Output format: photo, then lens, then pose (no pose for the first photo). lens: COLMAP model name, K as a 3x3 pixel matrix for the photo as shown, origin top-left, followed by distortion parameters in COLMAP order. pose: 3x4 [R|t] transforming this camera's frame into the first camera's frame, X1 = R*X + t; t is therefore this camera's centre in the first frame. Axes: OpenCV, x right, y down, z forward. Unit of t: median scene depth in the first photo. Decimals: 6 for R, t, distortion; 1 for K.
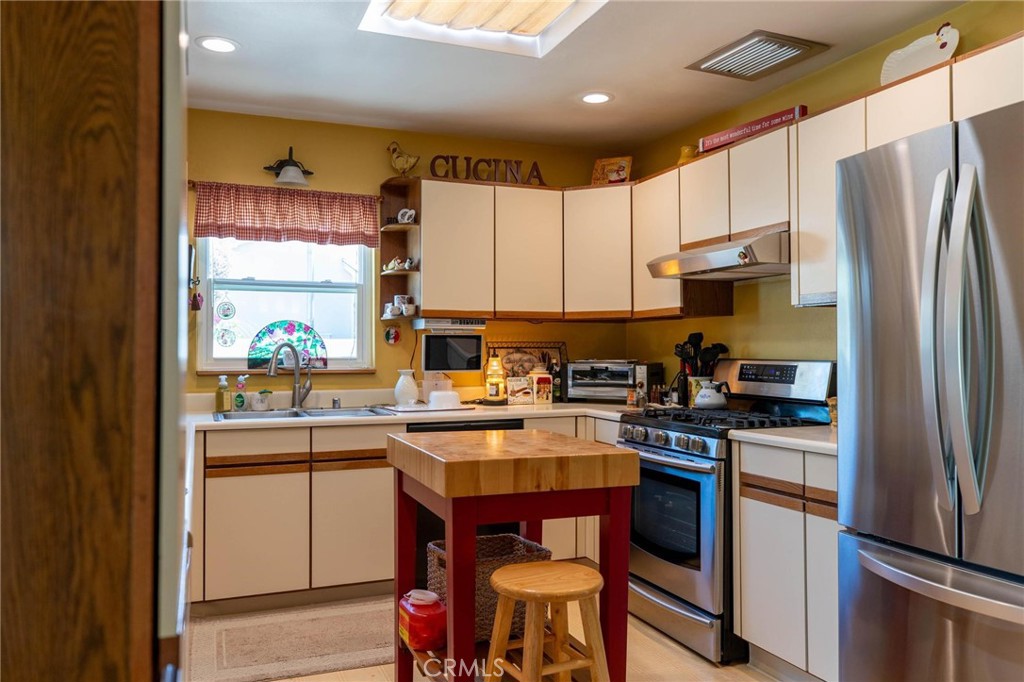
lens RADIAL K [[789.9, 0, 512.3], [0, 789.9, 340.6], [0, 0, 1]] dist [0.004700, -0.005044]
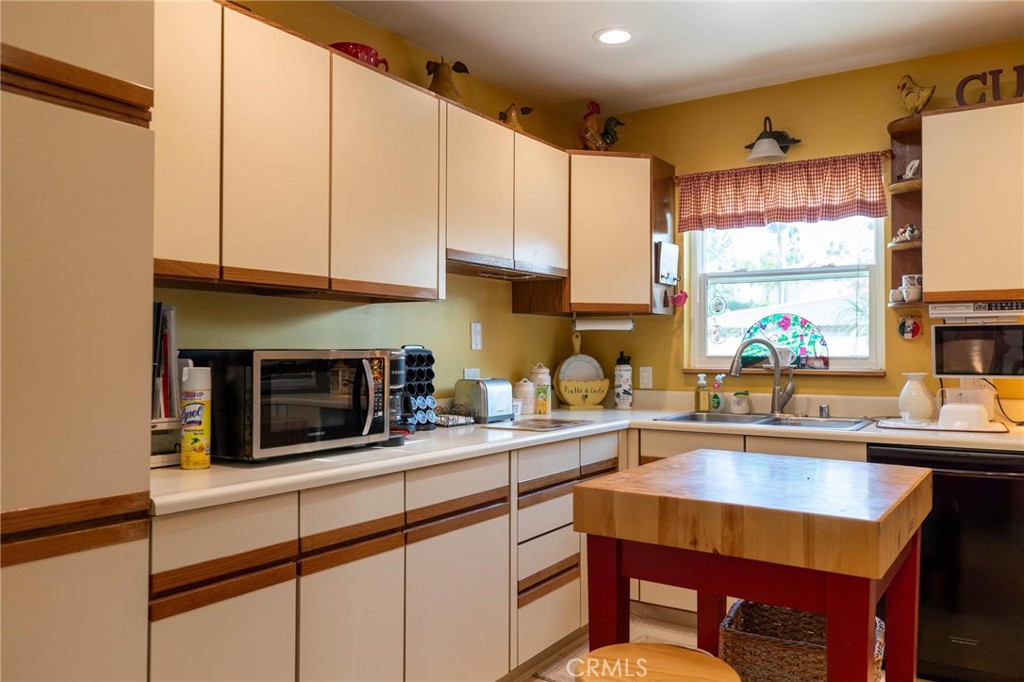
lens RADIAL K [[789.9, 0, 511.5], [0, 789.9, 342.6], [0, 0, 1]] dist [0.004700, -0.005044]
pose [[0.555230, -0.007138, -0.831666, 0.283514], [0.010949, 0.999939, -0.001273, 0.004637], [0.831624, -0.008399, 0.555275, 0.263209]]
